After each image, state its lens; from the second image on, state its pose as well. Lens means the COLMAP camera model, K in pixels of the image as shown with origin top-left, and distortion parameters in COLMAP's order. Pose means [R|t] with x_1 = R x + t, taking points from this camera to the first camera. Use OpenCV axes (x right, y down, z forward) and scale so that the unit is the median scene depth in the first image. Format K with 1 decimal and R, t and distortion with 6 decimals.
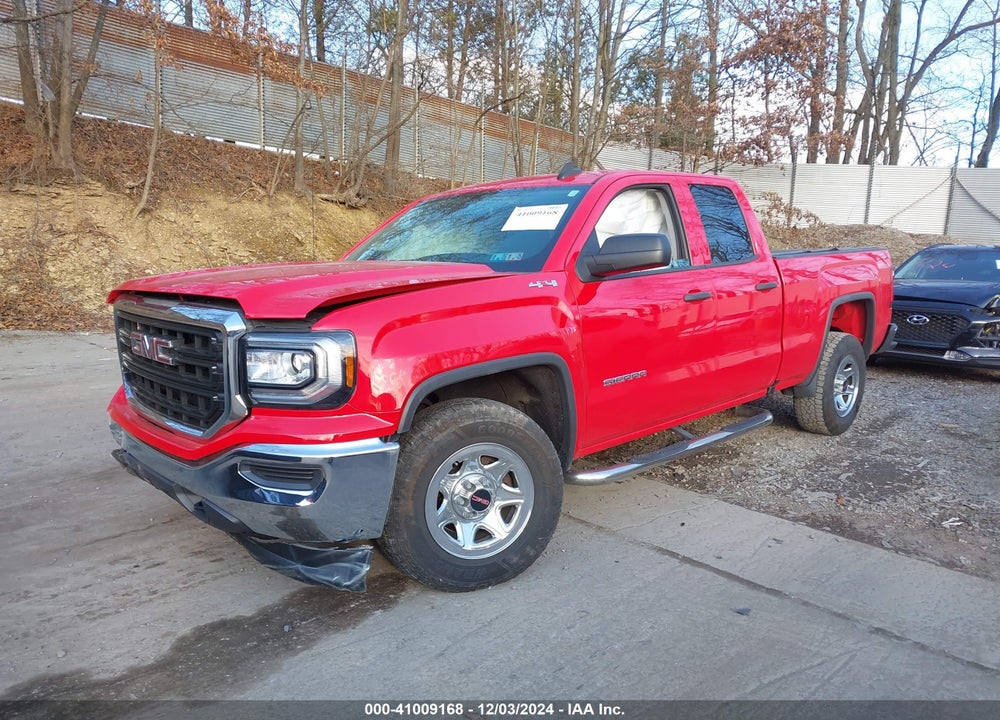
lens RADIAL K [[773.1, 0, 482.5], [0, 773.1, 340.8], [0, 0, 1]] dist [0.081059, -0.108875]
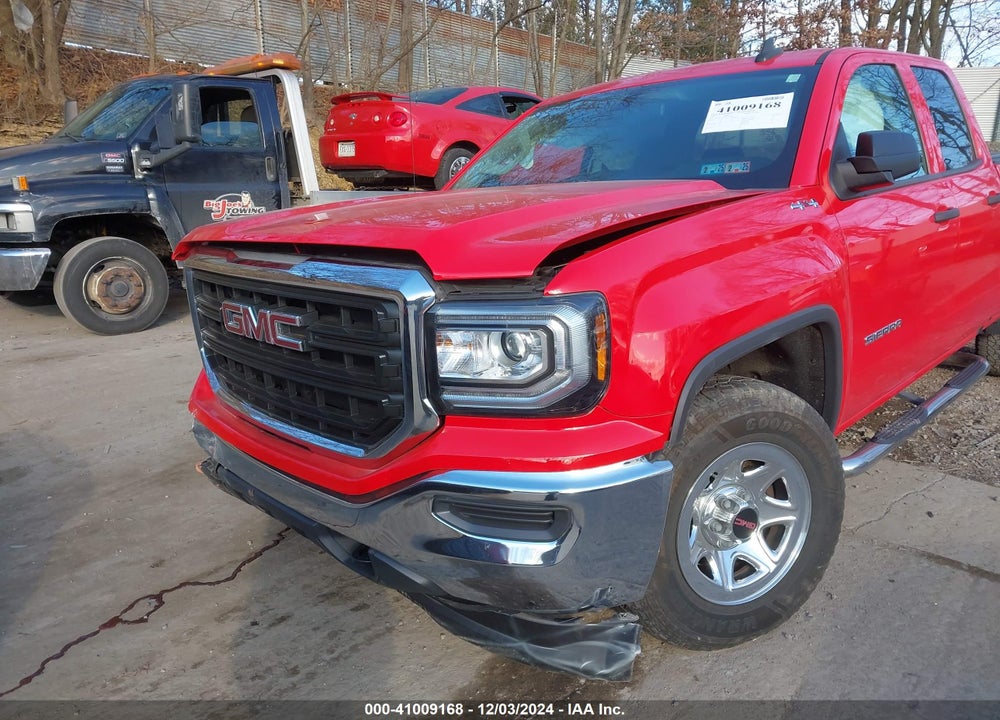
lens RADIAL K [[796.2, 0, 493.6], [0, 796.2, 345.9], [0, 0, 1]] dist [0.020318, -0.009191]
pose [[0.999057, -0.043333, 0.002648, -0.220077], [0.042929, 0.995153, 0.088475, -0.025752], [-0.006469, -0.088278, 0.996075, 0.295426]]
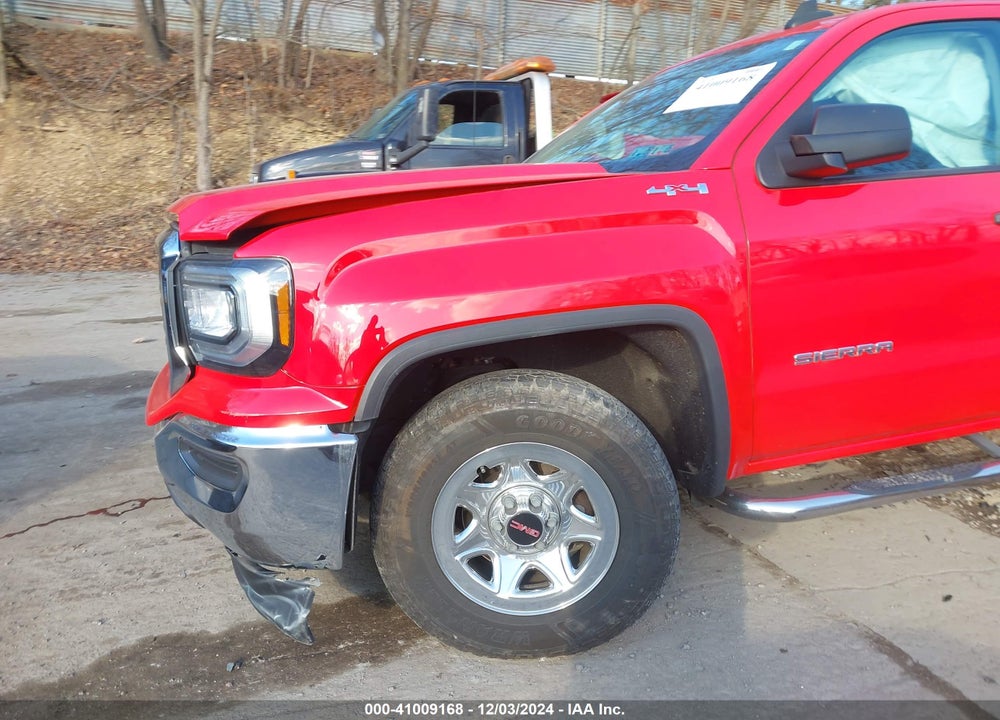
lens RADIAL K [[789.1, 0, 496.1], [0, 789.1, 357.4], [0, 0, 1]] dist [0.012451, 0.000671]
pose [[0.898680, 0.064753, -0.433799, 0.247156], [-0.026503, 0.995252, 0.093657, 0.003054], [0.437804, -0.072671, 0.896129, 0.406892]]
